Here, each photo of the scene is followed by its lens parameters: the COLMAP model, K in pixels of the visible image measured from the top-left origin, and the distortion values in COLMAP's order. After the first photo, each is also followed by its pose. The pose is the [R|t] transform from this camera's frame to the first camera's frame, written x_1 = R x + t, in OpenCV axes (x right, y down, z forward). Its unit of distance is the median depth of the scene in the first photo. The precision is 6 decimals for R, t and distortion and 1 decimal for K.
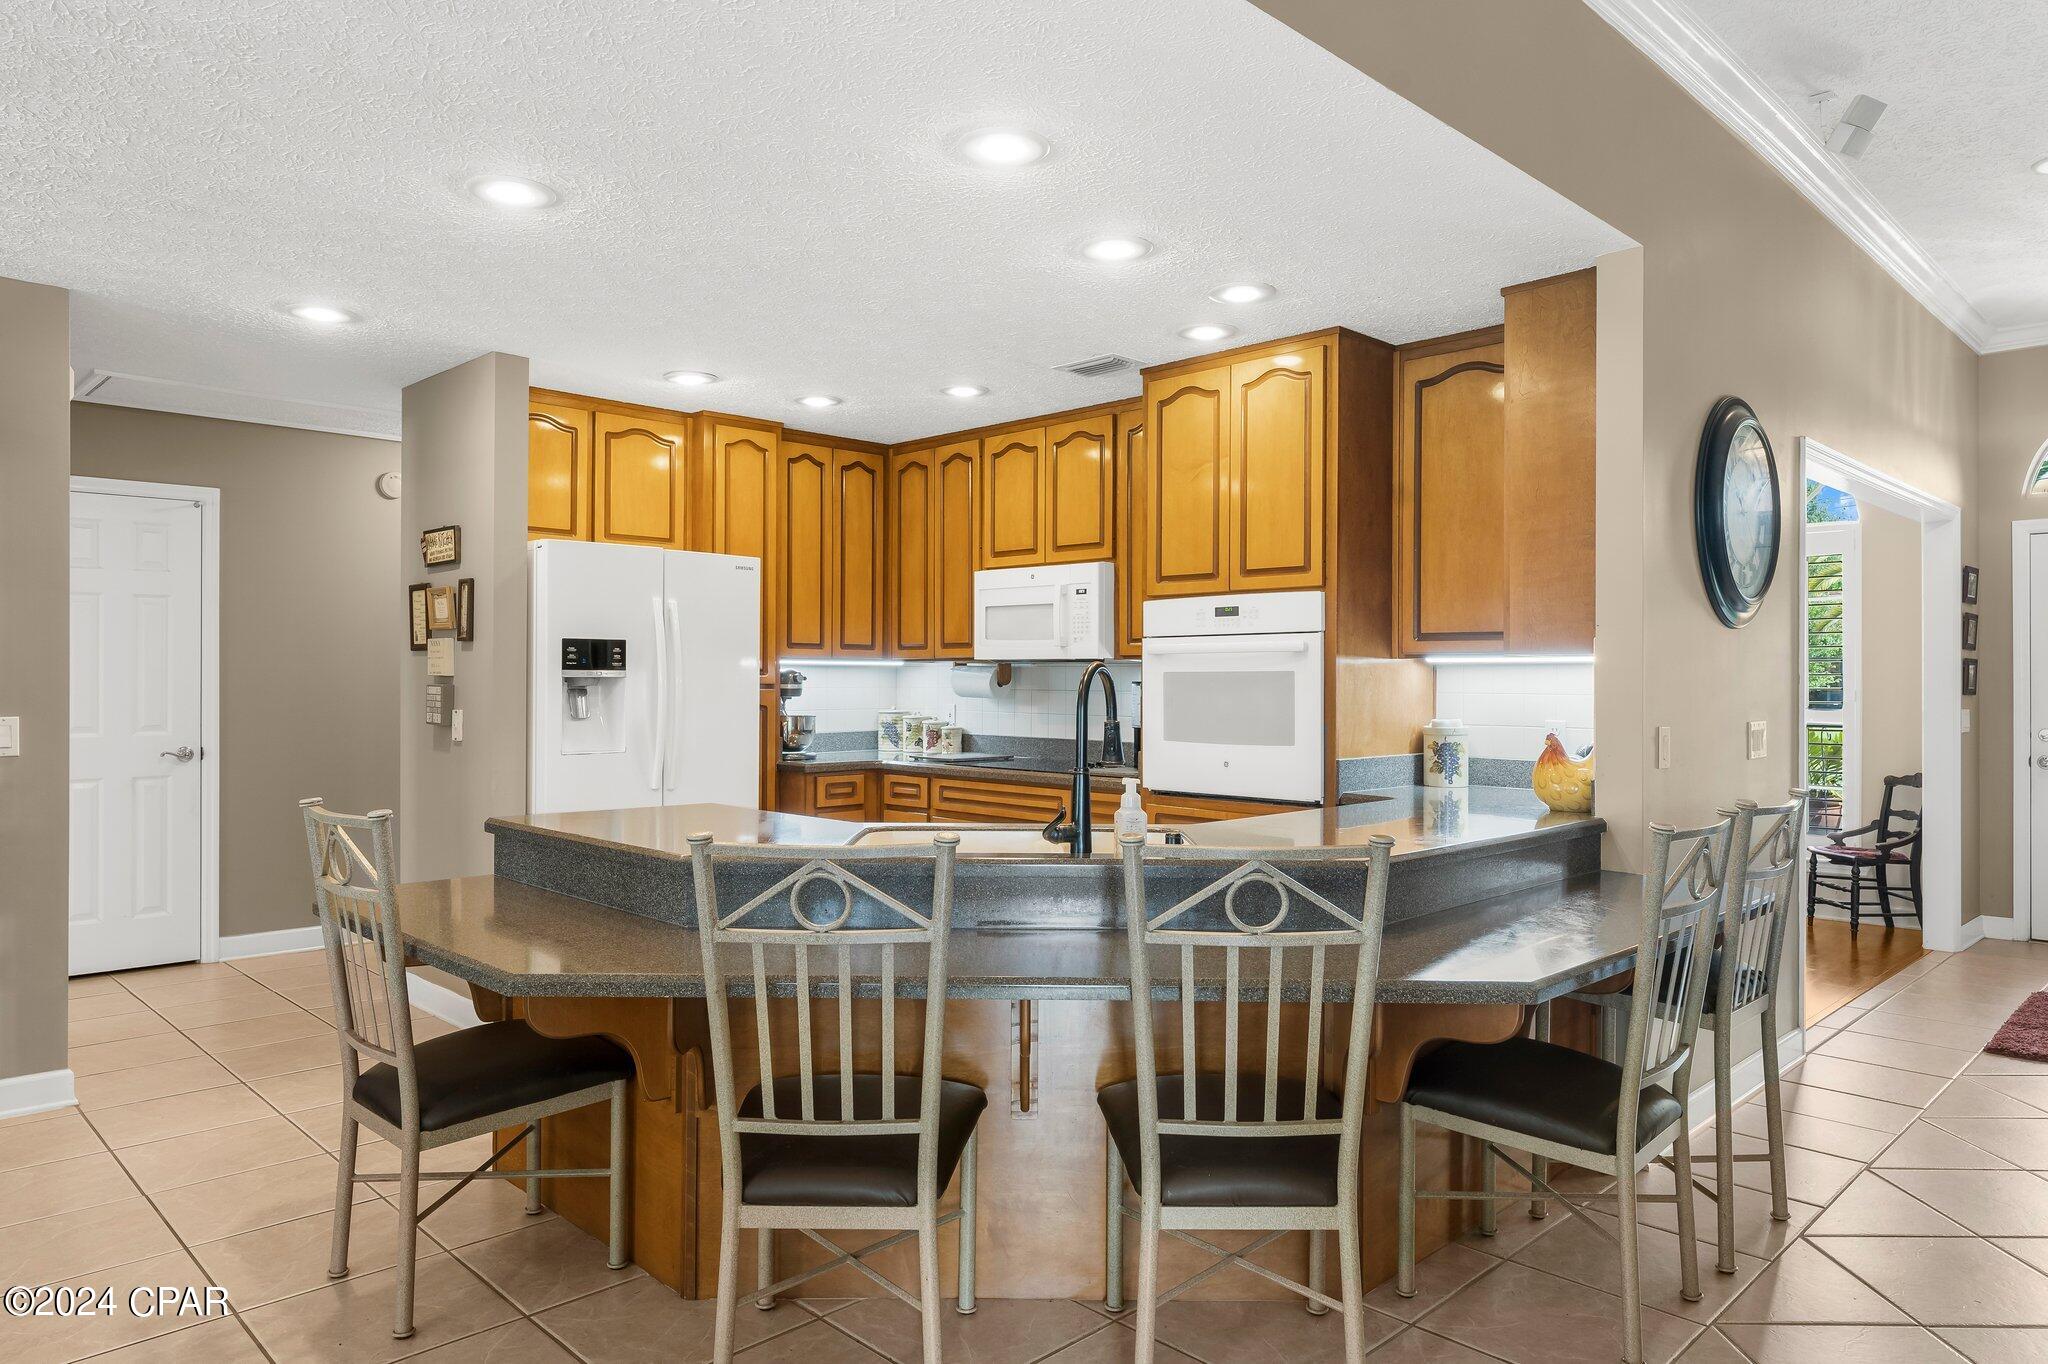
lens RADIAL K [[1297.1, 0, 1070.9], [0, 1297.1, 683.4], [0, 0, 1]] dist [-0.002043, 0.000204]
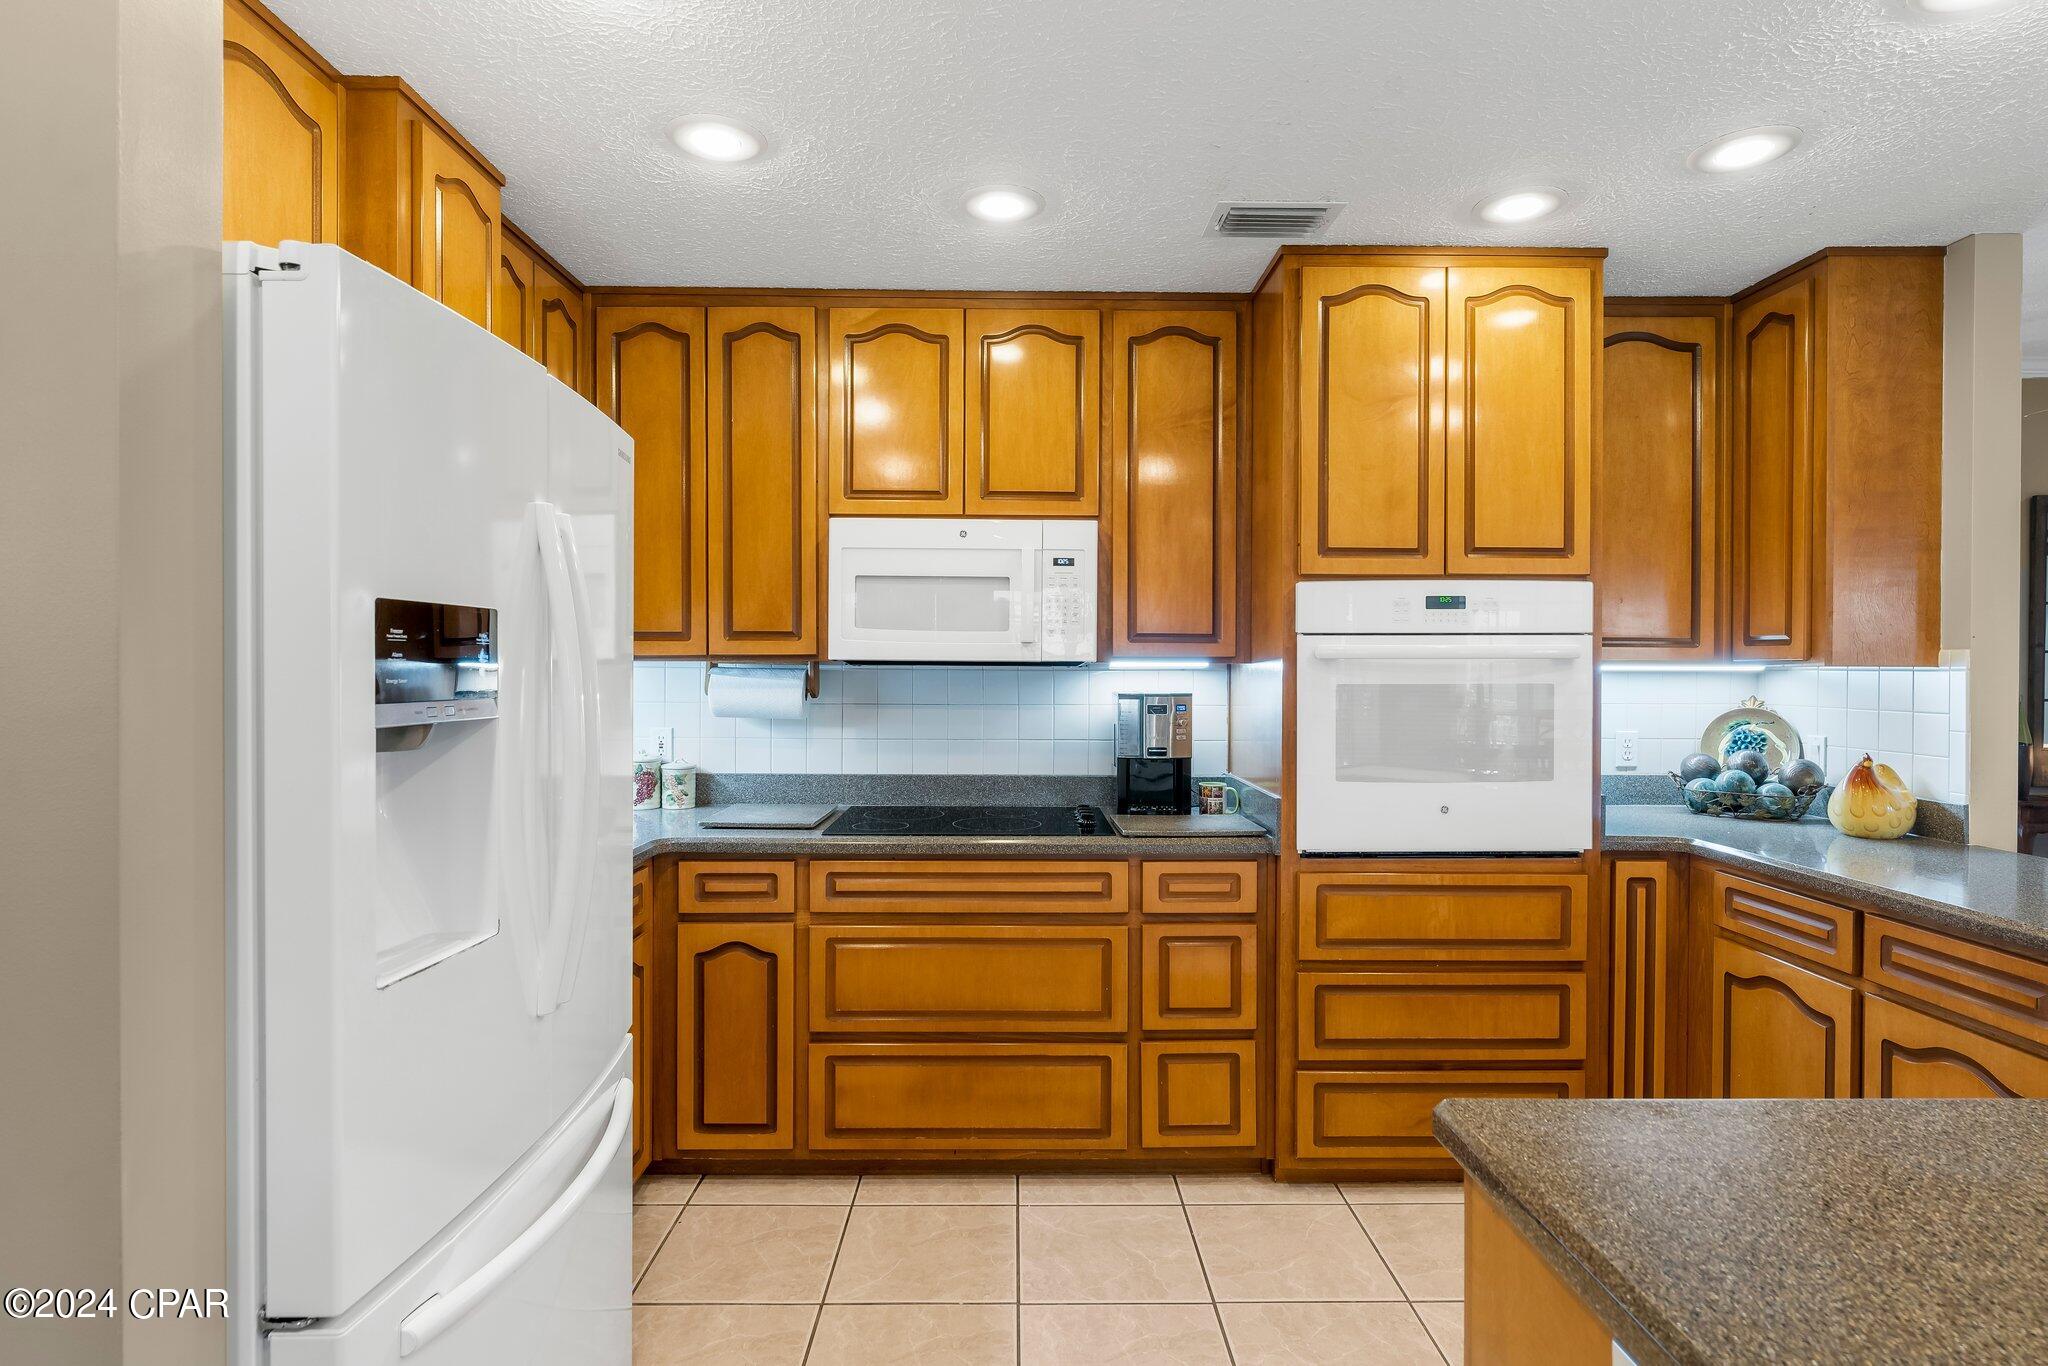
lens RADIAL K [[975.6, 0, 1027.5], [0, 975.6, 677.5], [0, 0, 1]] dist [-0.004064, 0.000891]
pose [[0.708749, -0.000271, 0.705461, -0.410313], [-0.000922, 0.999999, 0.001311, -0.012342], [-0.705460, -0.001579, 0.708748, 0.730410]]
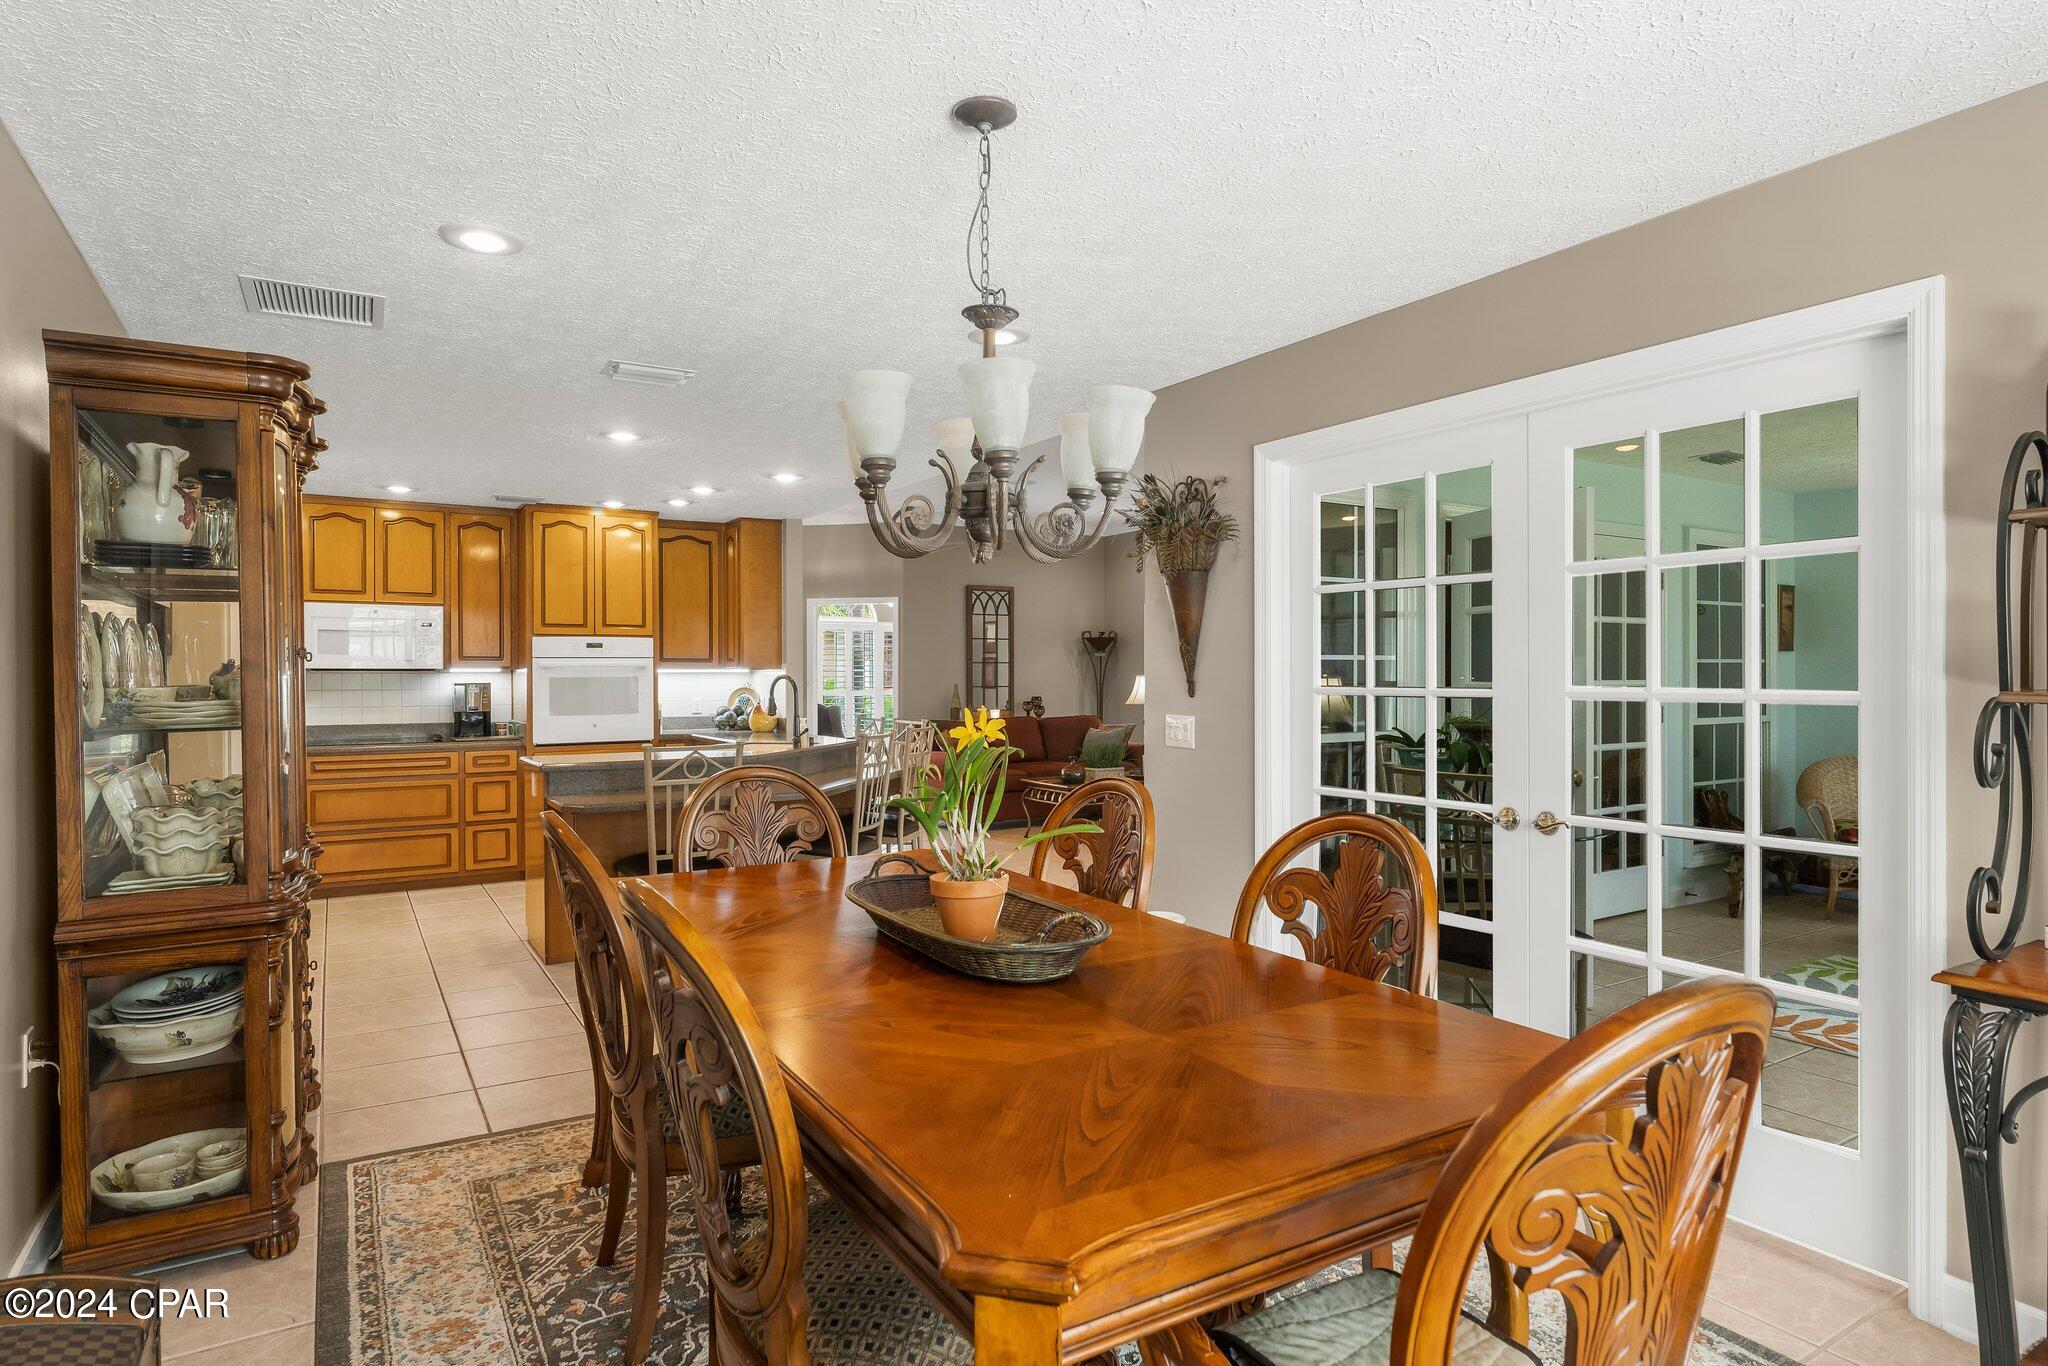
lens RADIAL K [[1139.5, 0, 1026.5], [0, 1139.5, 675.0], [0, 0, 1]] dist [-0.001601, -0.000301]
pose [[0.244344, 0.002676, 0.969685, -1.260009], [0.008769, 0.999949, -0.004970, 0.001738], [-0.969649, 0.009718, 0.244308, -0.017323]]
